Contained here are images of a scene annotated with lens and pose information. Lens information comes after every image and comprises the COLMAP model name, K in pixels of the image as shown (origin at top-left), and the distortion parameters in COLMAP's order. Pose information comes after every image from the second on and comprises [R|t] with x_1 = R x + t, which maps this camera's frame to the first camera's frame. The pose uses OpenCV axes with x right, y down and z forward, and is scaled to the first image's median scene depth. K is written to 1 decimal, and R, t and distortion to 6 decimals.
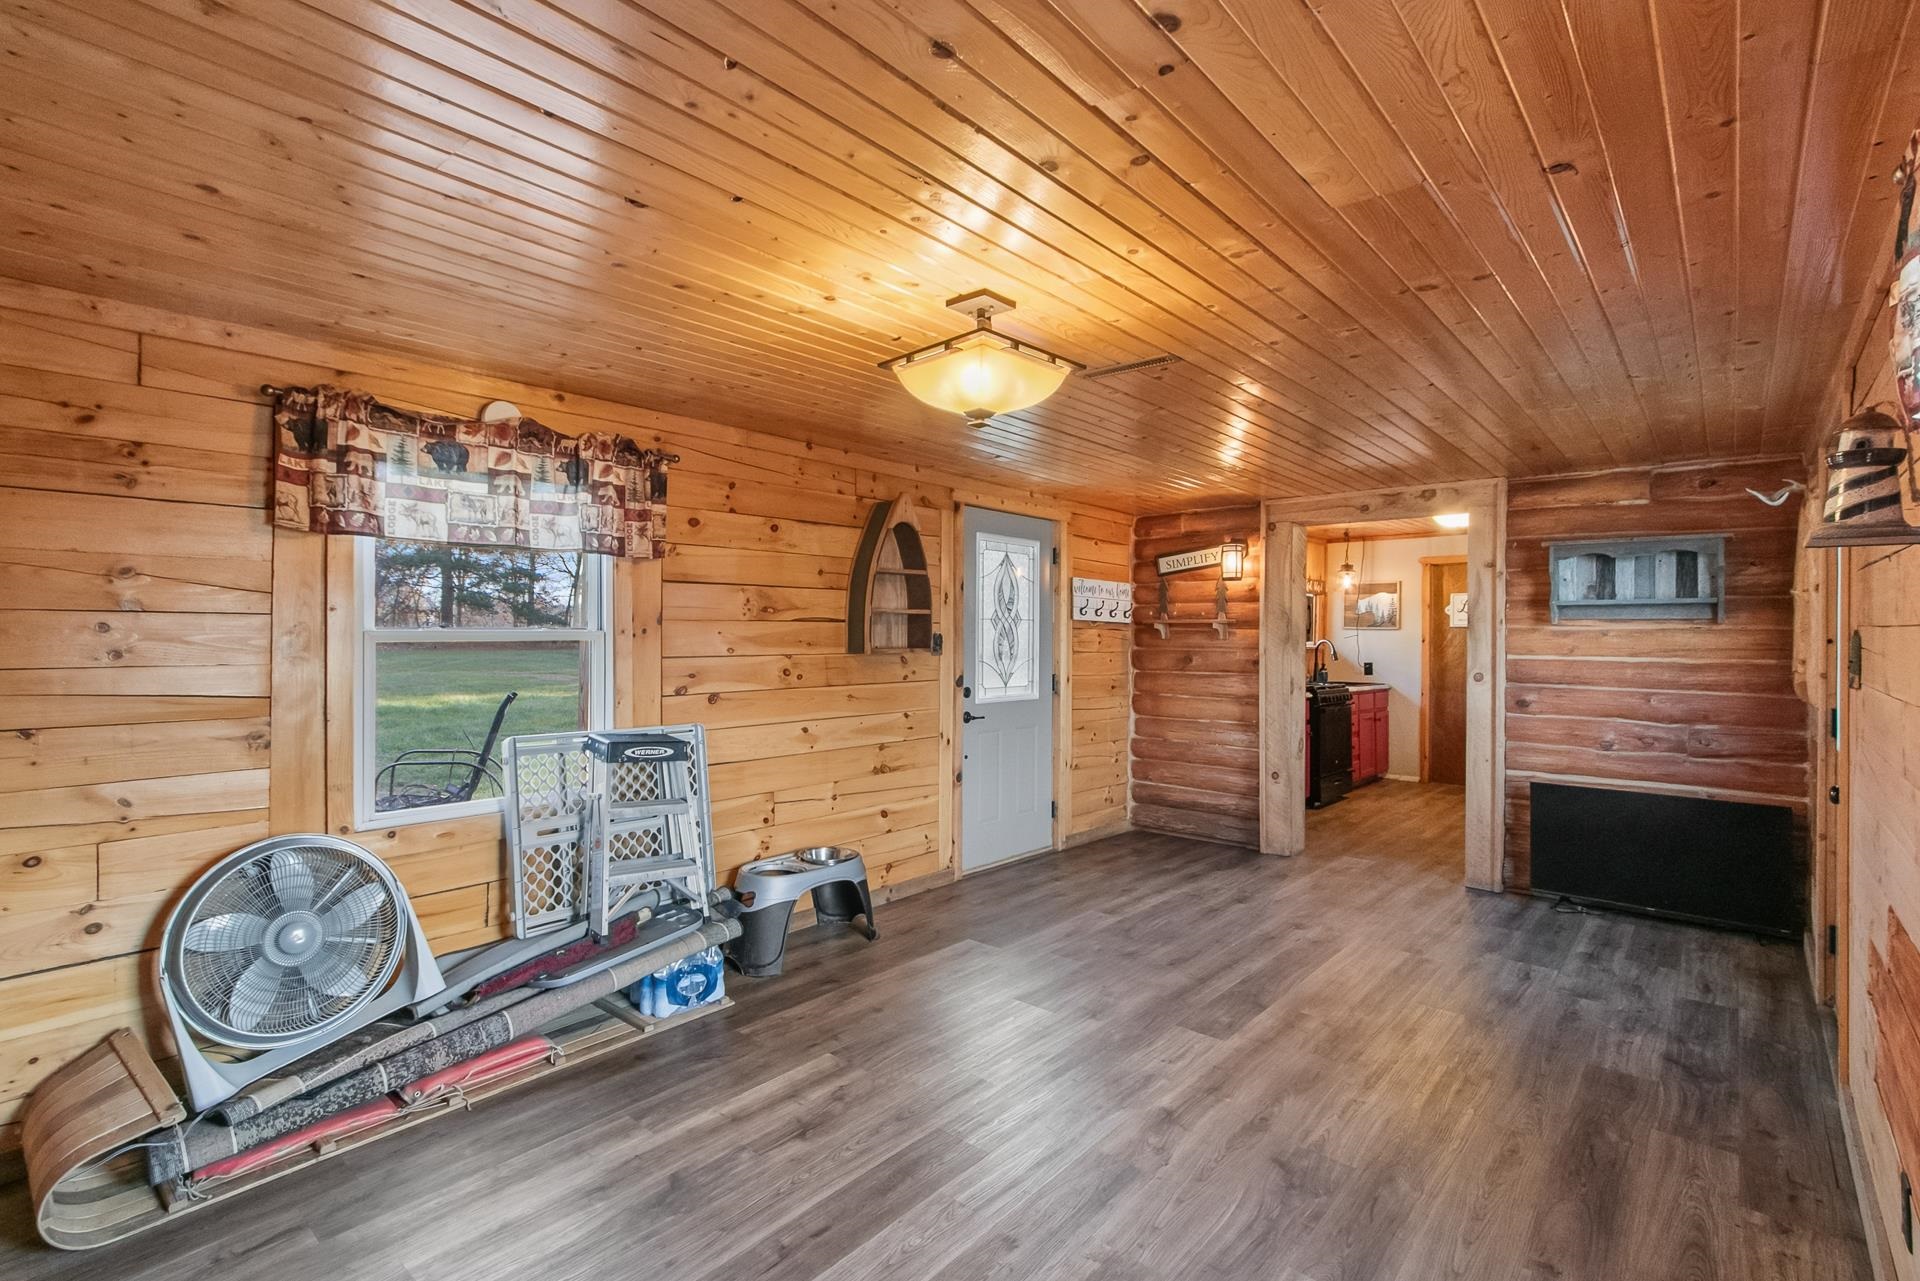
lens RADIAL K [[920.5, 0, 950.1], [0, 920.5, 634.4], [0, 0, 1]] dist [0.002190, 0.000066]
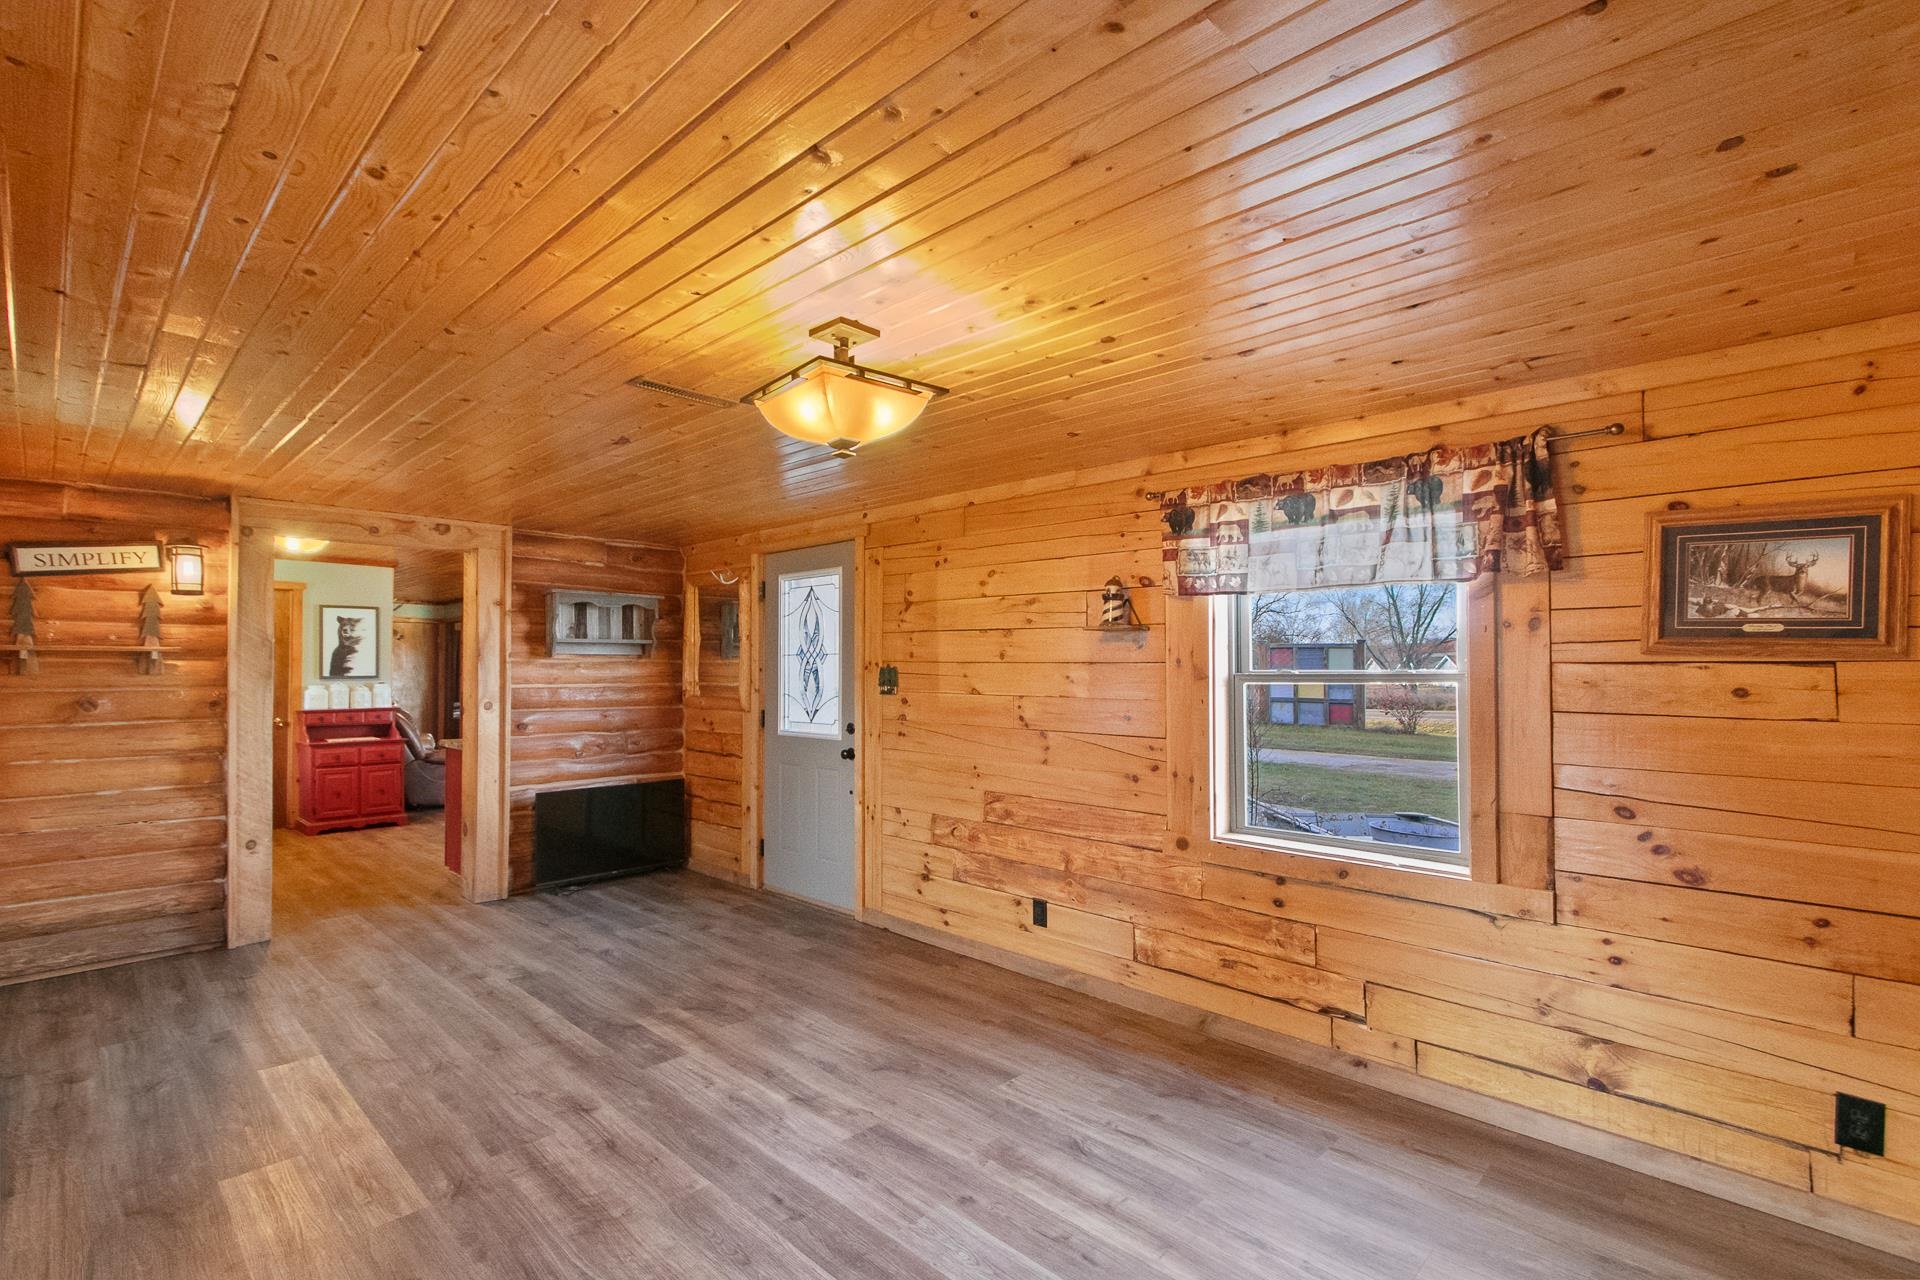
lens RADIAL K [[879.0, 0, 950.1], [0, 879.0, 656.6], [0, 0, 1]] dist [0.009368, -0.000065]
pose [[0.040734, 0.007761, 0.999140, -0.465736], [0.000932, 0.999969, -0.007805, -0.003057], [-0.999170, 0.001249, 0.040726, 0.437688]]
